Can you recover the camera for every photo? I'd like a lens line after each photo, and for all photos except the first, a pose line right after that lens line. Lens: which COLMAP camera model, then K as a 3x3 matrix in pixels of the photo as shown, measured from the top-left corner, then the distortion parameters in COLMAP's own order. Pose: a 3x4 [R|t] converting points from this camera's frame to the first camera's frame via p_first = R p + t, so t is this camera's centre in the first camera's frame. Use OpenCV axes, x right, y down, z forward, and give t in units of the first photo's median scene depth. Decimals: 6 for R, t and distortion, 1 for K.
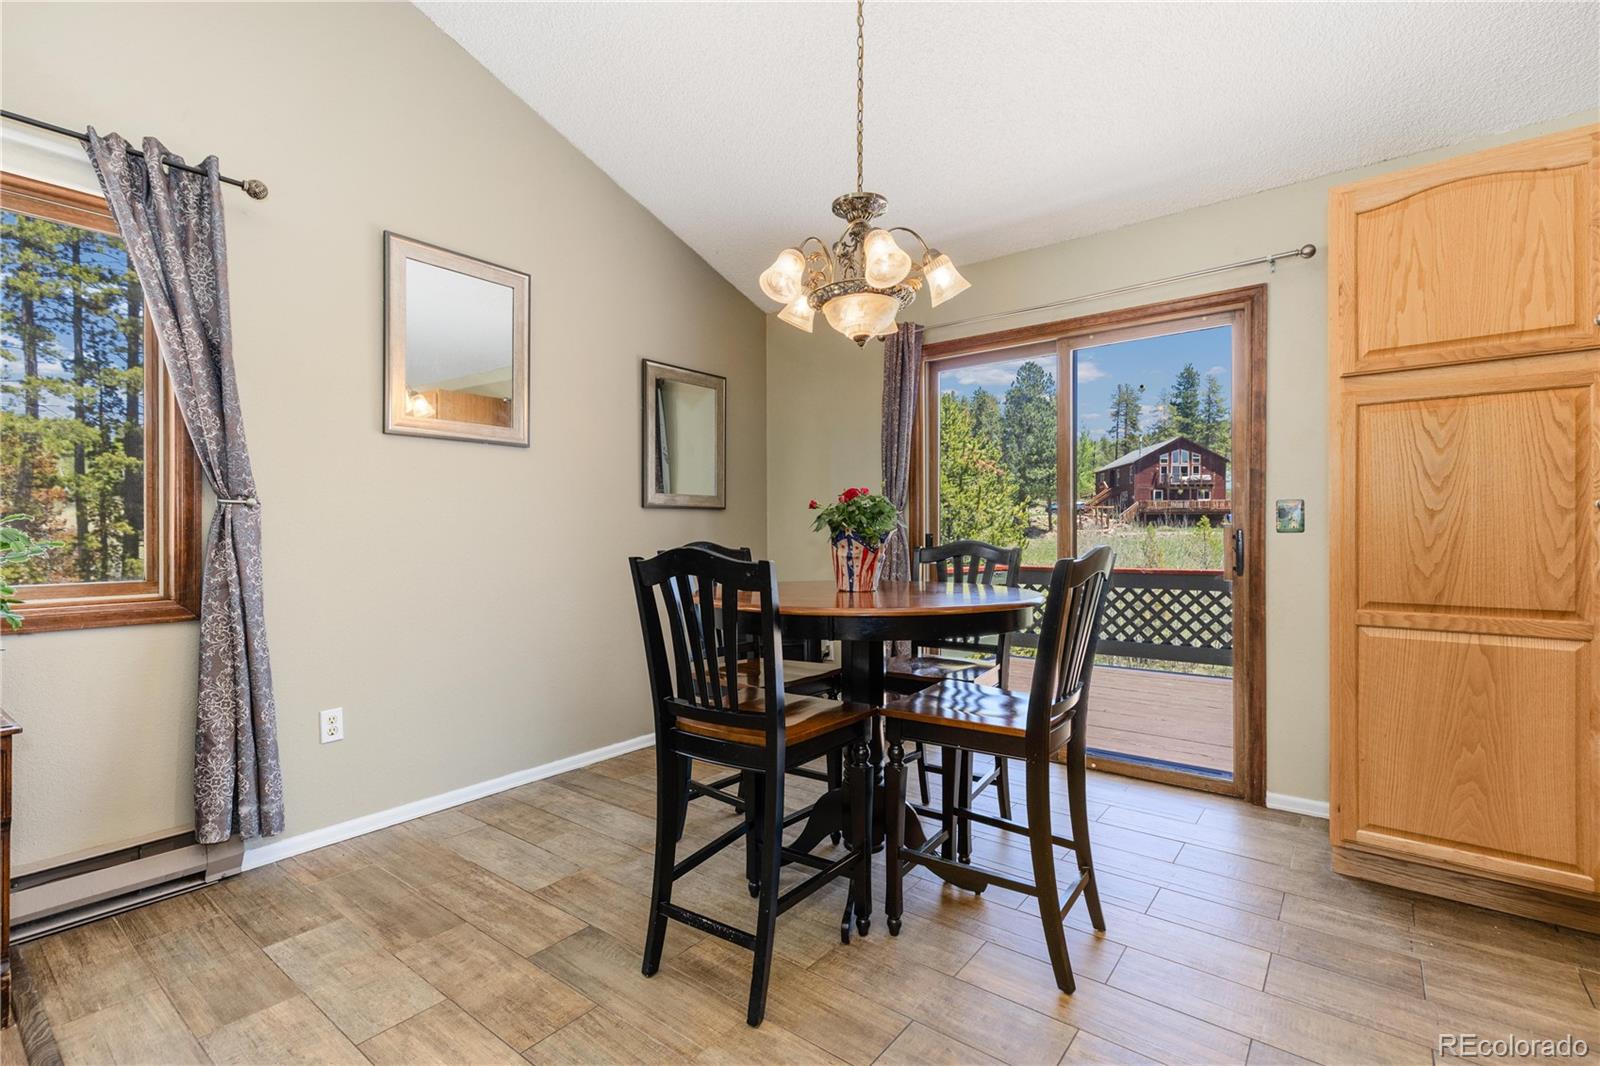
lens RADIAL K [[728.3, 0, 789.6], [0, 728.3, 533.8], [0, 0, 1]] dist [0.009470, -0.001640]
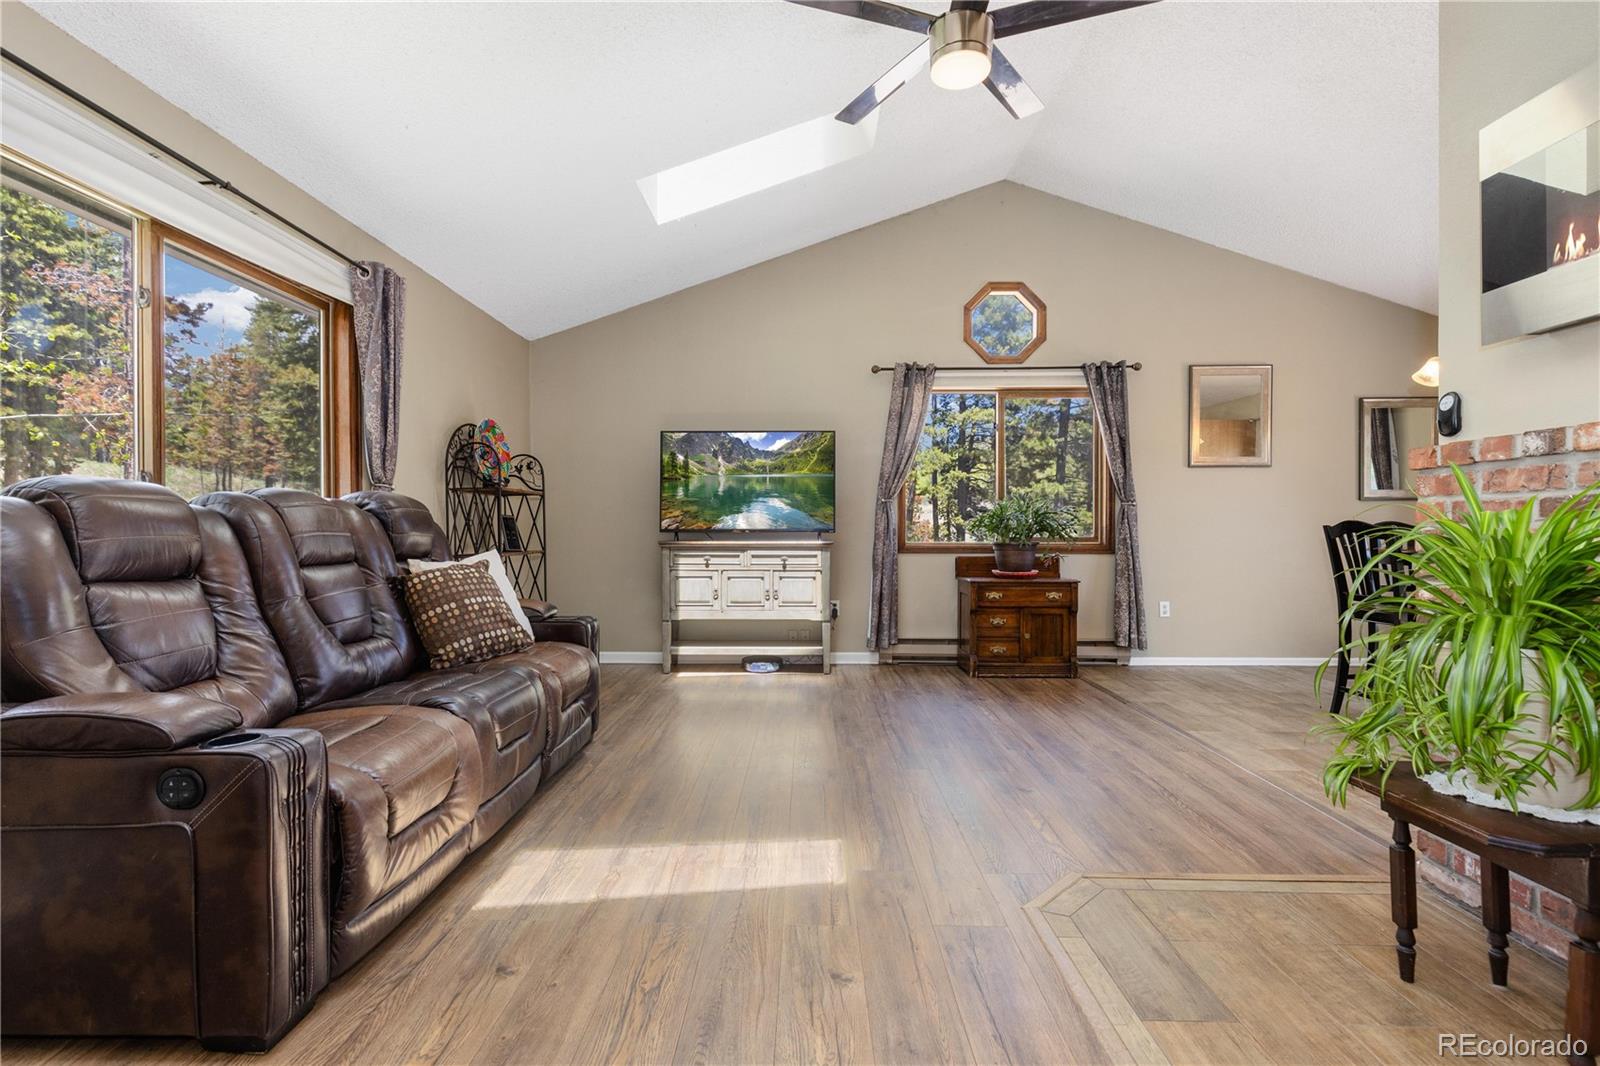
lens RADIAL K [[734.5, 0, 789.4], [0, 734.5, 530.1], [0, 0, 1]] dist [0.005974, 0.000934]
pose [[0.604769, 0.005328, -0.796383, 0.326018], [-0.002474, 0.999985, 0.004811, 0.022793], [0.796397, -0.000939, 0.604774, -0.917318]]
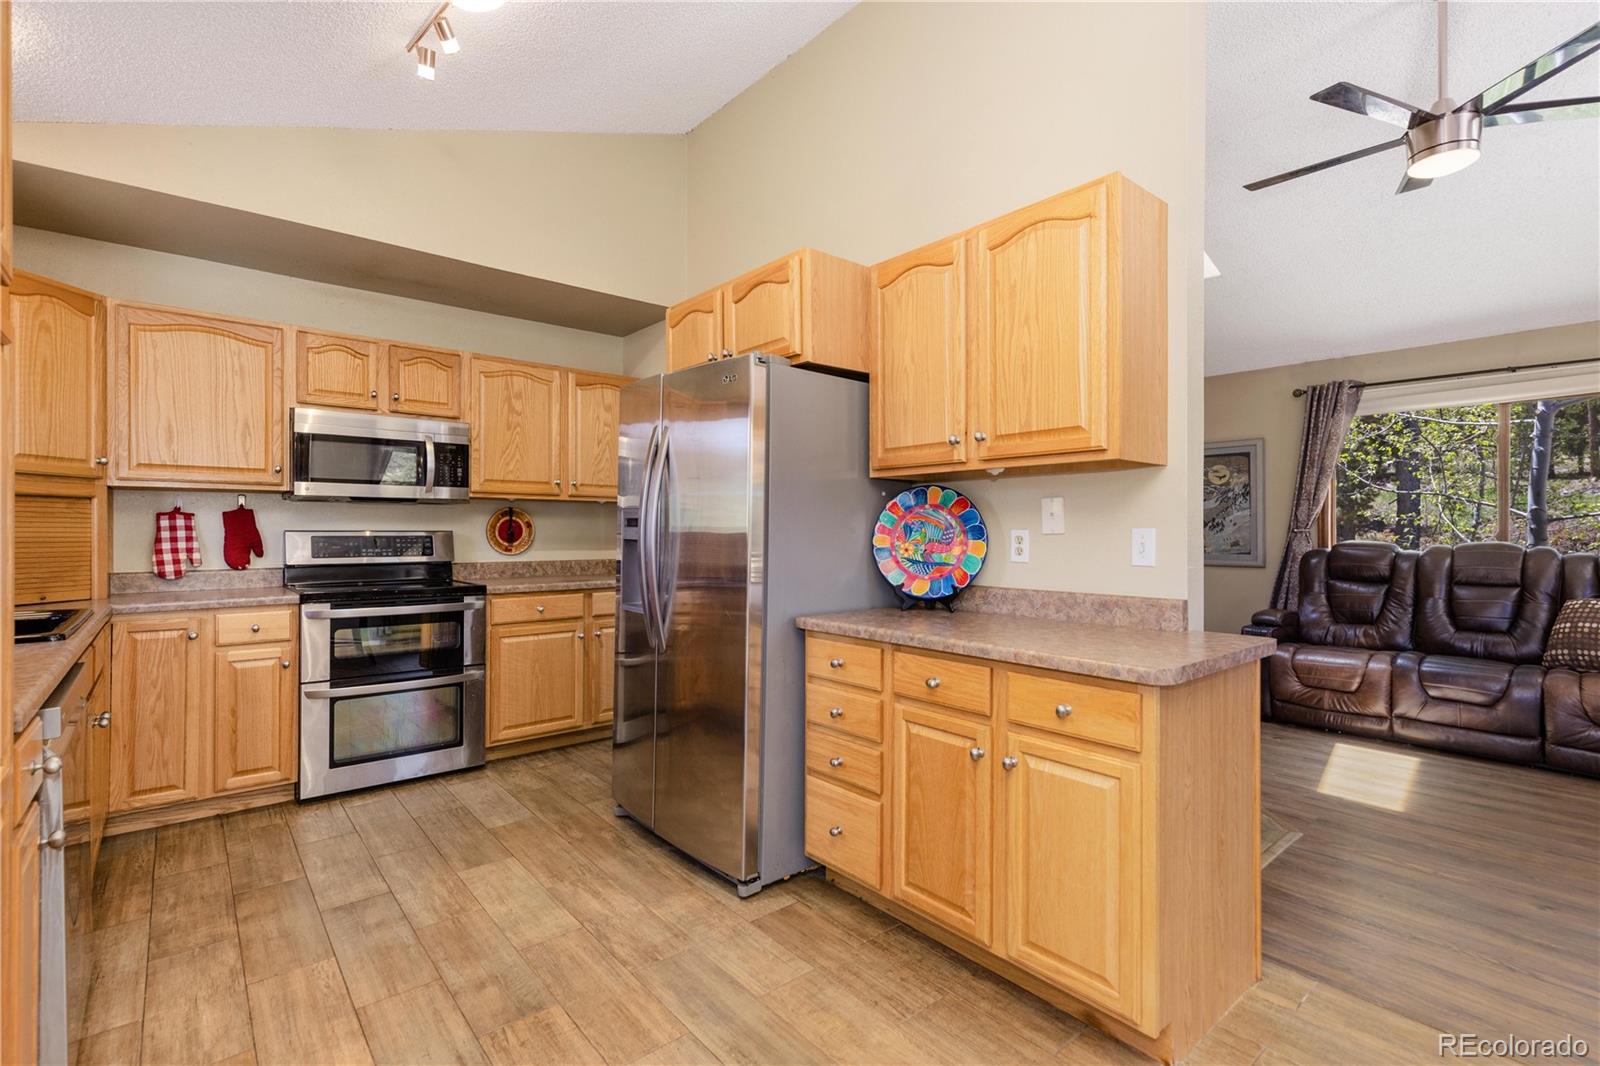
lens RADIAL K [[728.3, 0, 780.5], [0, 728.3, 534.0], [0, 0, 1]] dist [0.009470, -0.001640]
pose [[-0.977441, -0.000916, 0.211208, 0.383874], [0.000463, 0.999979, 0.006475, -0.038958], [-0.211210, 0.006427, -0.977420, 0.738898]]
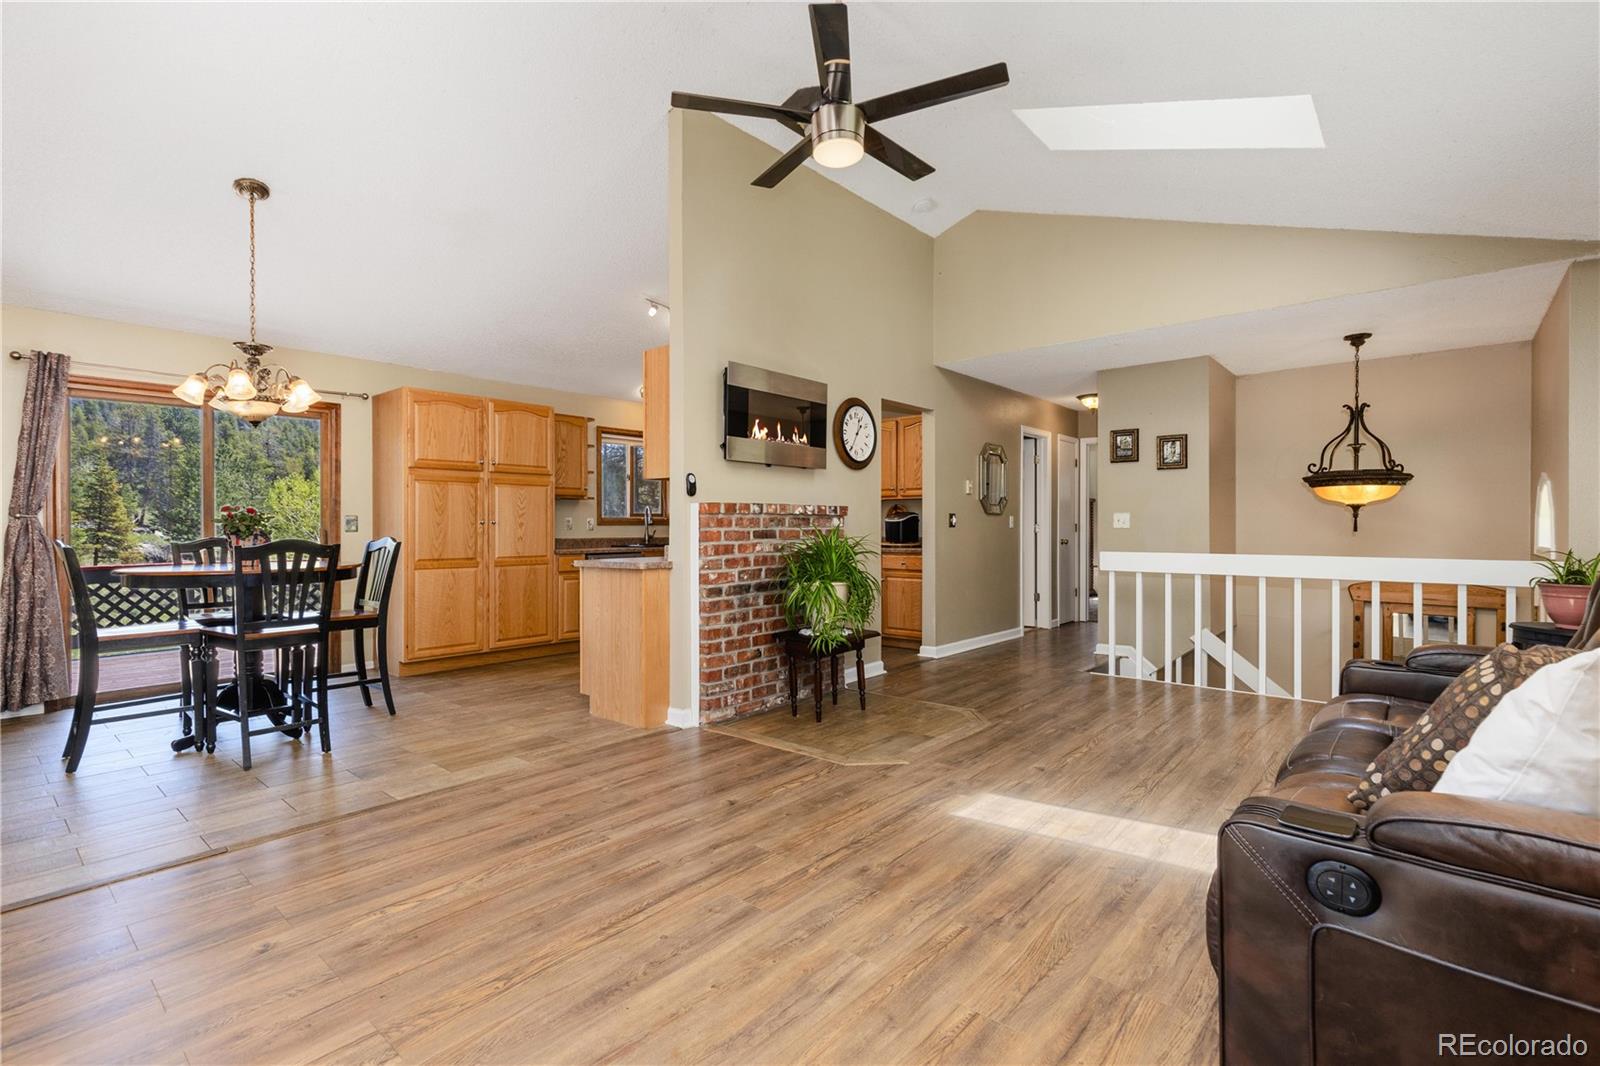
lens RADIAL K [[728.3, 0, 795.5], [0, 728.3, 530.0], [0, 0, 1]] dist [0.009470, -0.001640]
pose [[0.045773, 0.000996, 0.998951, -1.128289], [0.004907, 0.999987, -0.001222, 0.001144], [-0.998940, 0.004958, 0.045767, -0.270846]]
